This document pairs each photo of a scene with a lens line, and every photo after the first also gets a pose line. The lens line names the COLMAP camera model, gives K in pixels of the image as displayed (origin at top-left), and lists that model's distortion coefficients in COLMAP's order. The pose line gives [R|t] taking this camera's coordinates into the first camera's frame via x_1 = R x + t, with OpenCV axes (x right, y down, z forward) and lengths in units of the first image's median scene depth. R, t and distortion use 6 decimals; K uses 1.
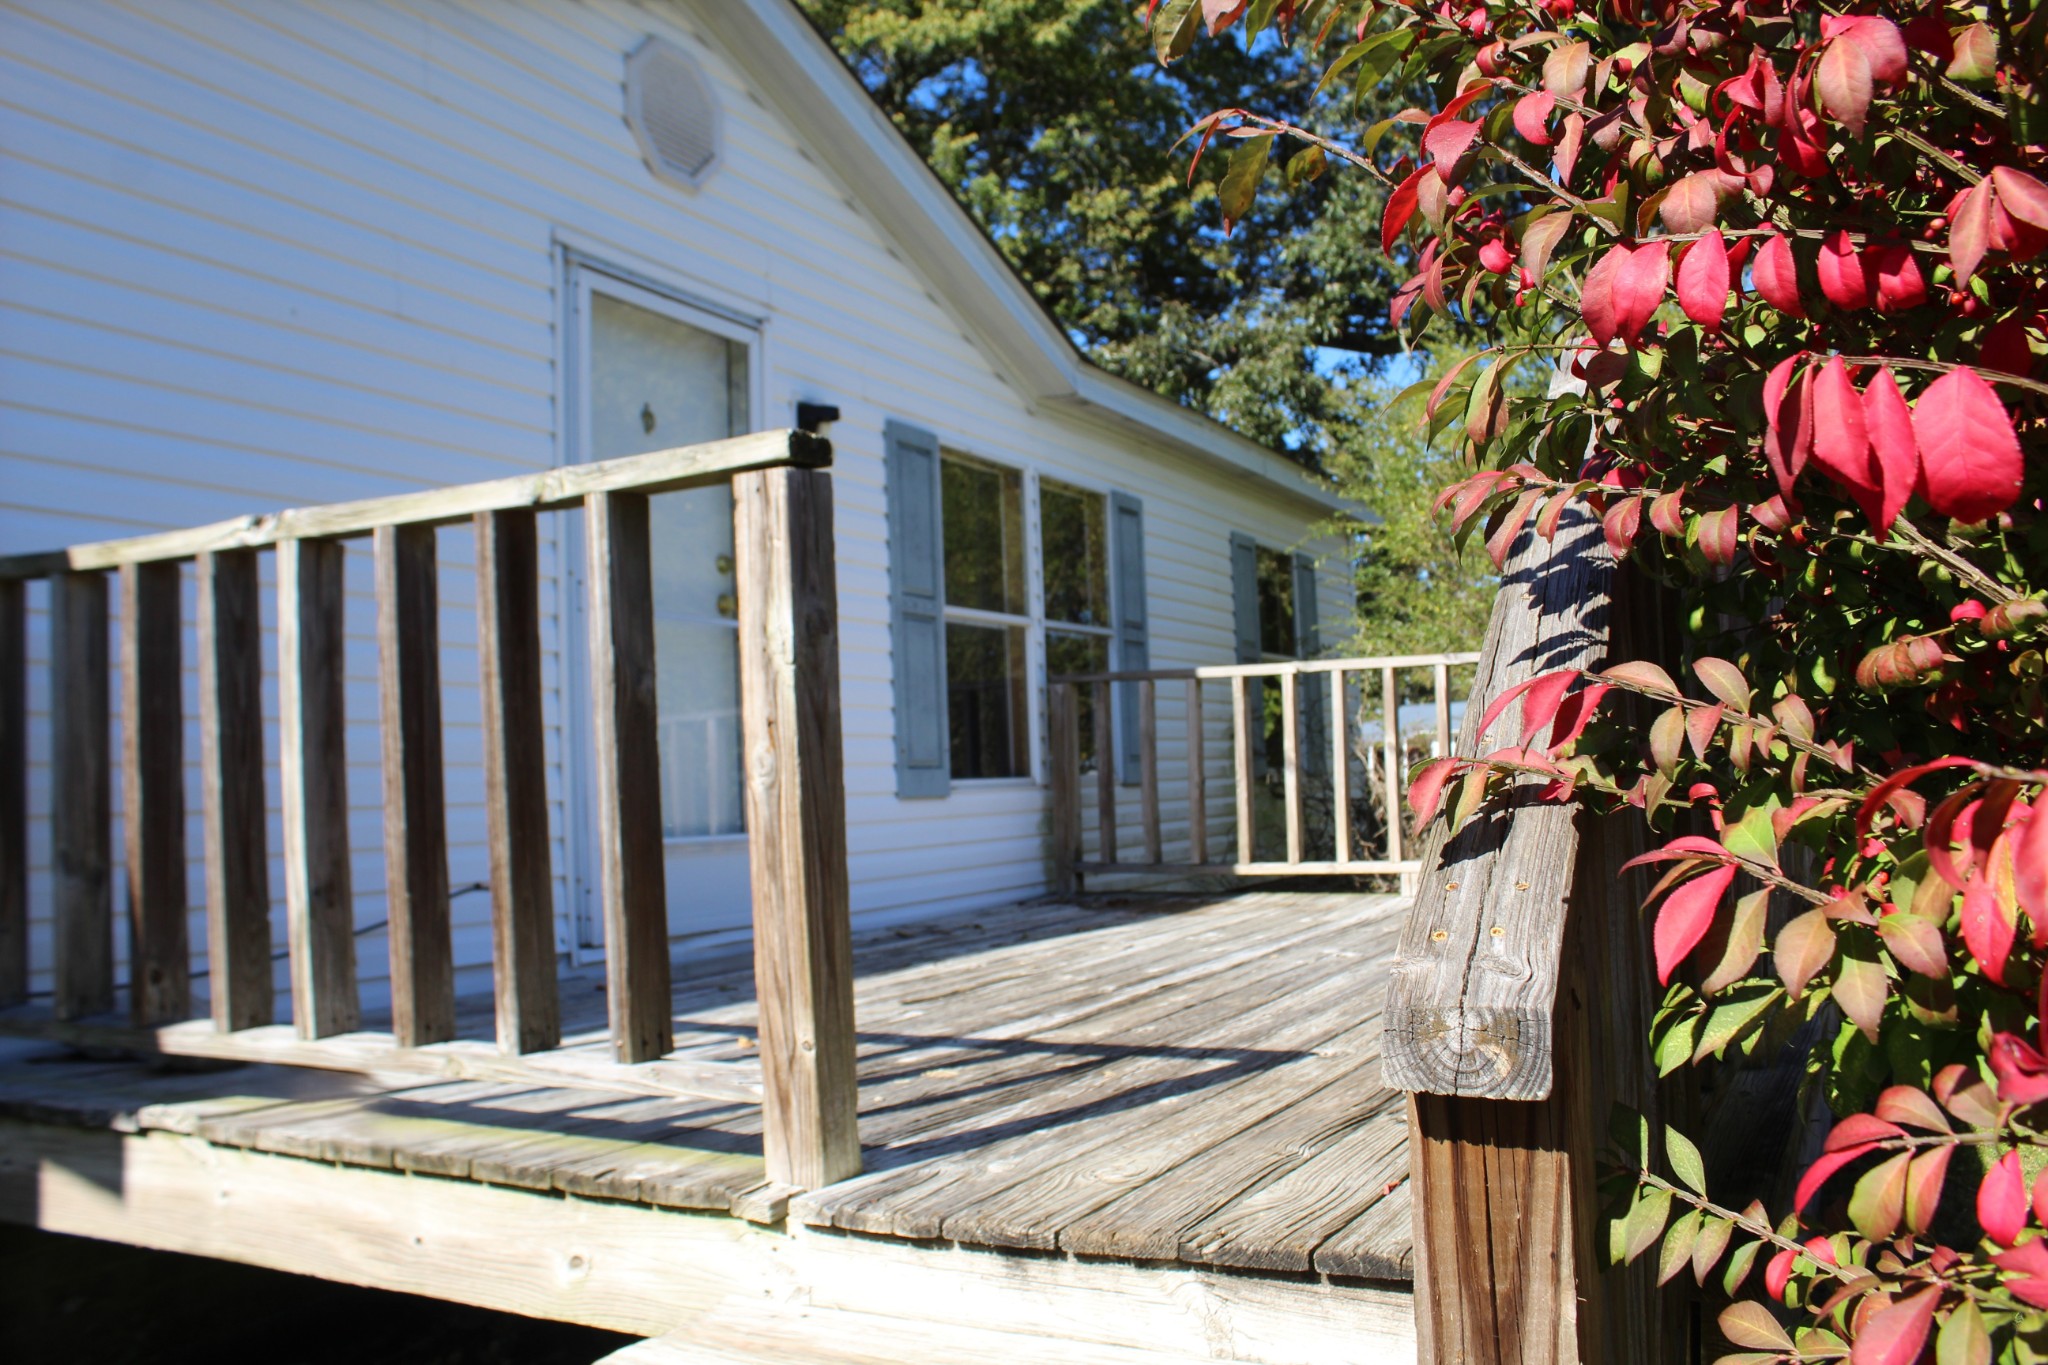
lens RADIAL K [[1765.8, 0, 1025.5], [0, 1765.8, 629.6], [0, 0, 1]] dist [-0.199530, 0.208897]
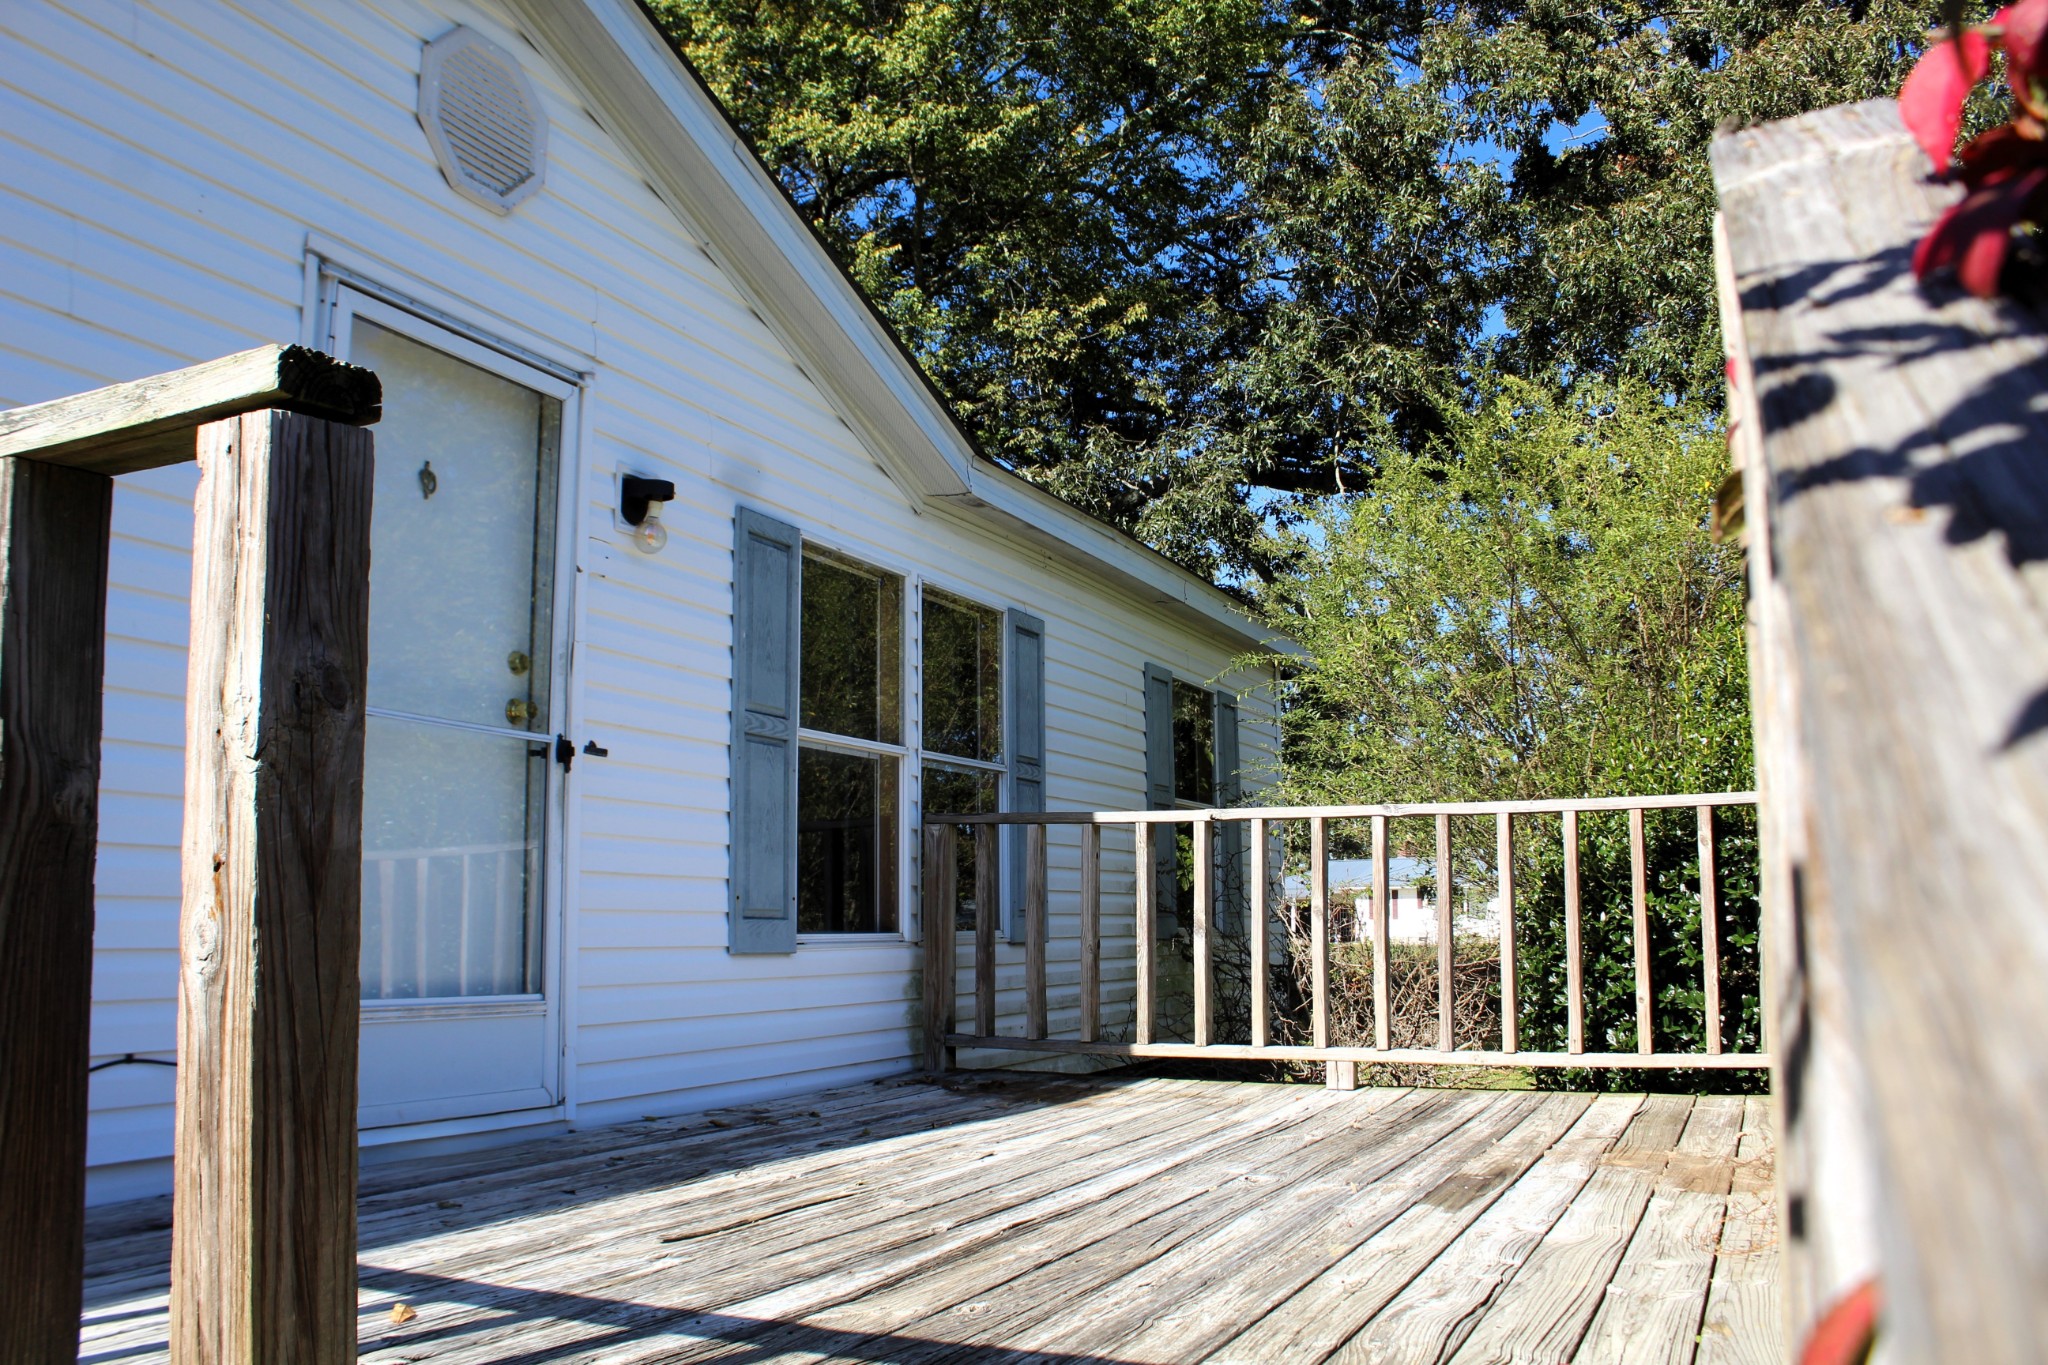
lens RADIAL K [[1765.8, 0, 1025.5], [0, 1765.8, 629.6], [0, 0, 1]] dist [-0.199530, 0.208897]
pose [[0.998570, 0.036703, 0.038865, 0.026434], [-0.033450, 0.996132, -0.081258, 0.004401], [-0.041697, 0.079841, 0.995935, 0.137700]]
